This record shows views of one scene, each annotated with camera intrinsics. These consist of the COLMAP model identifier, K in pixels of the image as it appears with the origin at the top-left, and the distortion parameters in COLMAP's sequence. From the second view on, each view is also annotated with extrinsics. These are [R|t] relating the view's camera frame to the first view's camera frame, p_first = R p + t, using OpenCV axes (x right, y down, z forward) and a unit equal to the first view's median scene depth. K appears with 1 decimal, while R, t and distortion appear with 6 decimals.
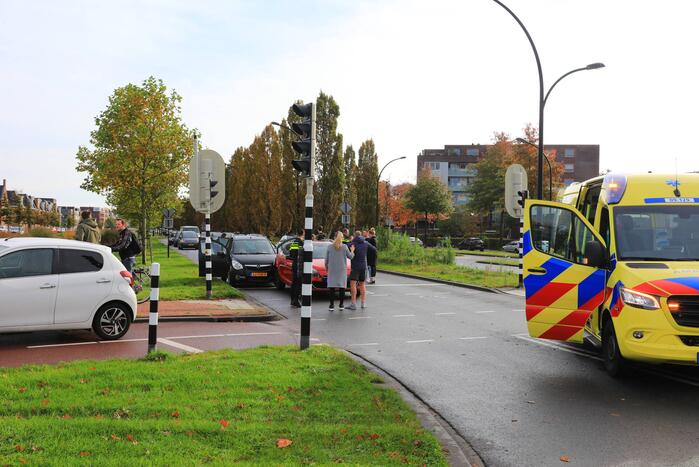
lens RADIAL K [[814.3, 0, 354.9], [0, 814.3, 235.4], [0, 0, 1]] dist [-0.027671, 0.000000]
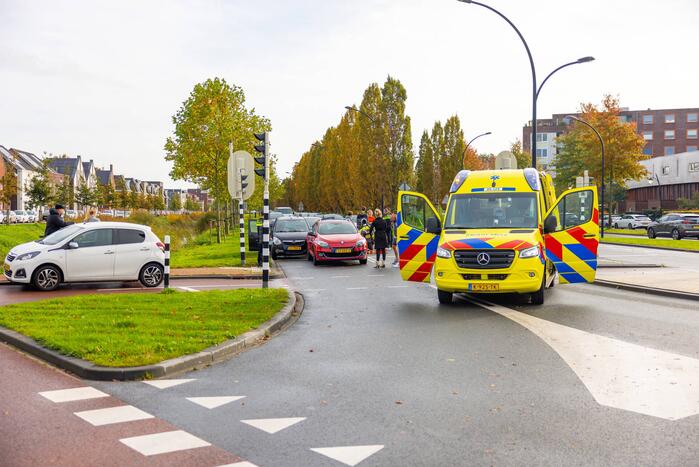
lens RADIAL K [[975.6, 0, 351.2], [0, 975.6, 231.6], [0, 0, 1]] dist [0.014280, 0.000000]
pose [[0.983611, -0.017567, -0.179446, 0.271287], [0.021028, 0.999627, 0.017401, -0.000791], [0.179073, -0.020889, 0.983614, -0.501503]]
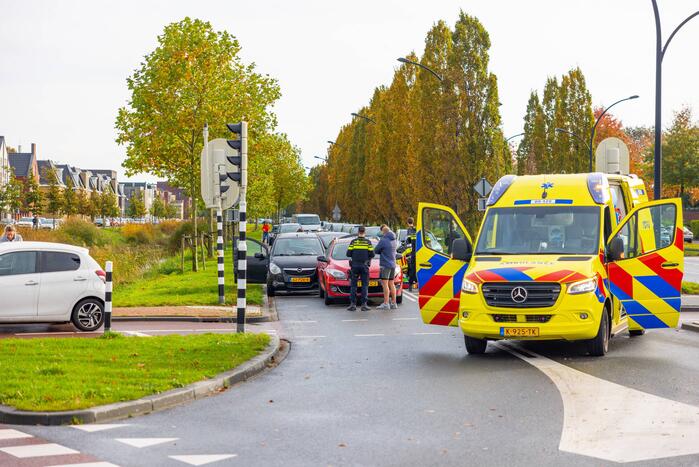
lens RADIAL K [[1729.3, 0, 348.9], [0, 1729.3, 234.2], [0, 0, 1]] dist [0.095939, 0.000000]
pose [[0.971210, -0.014474, -0.237787, 0.415186], [0.016414, 0.999846, 0.006180, -0.010030], [0.237661, -0.009905, 0.971298, -0.829535]]
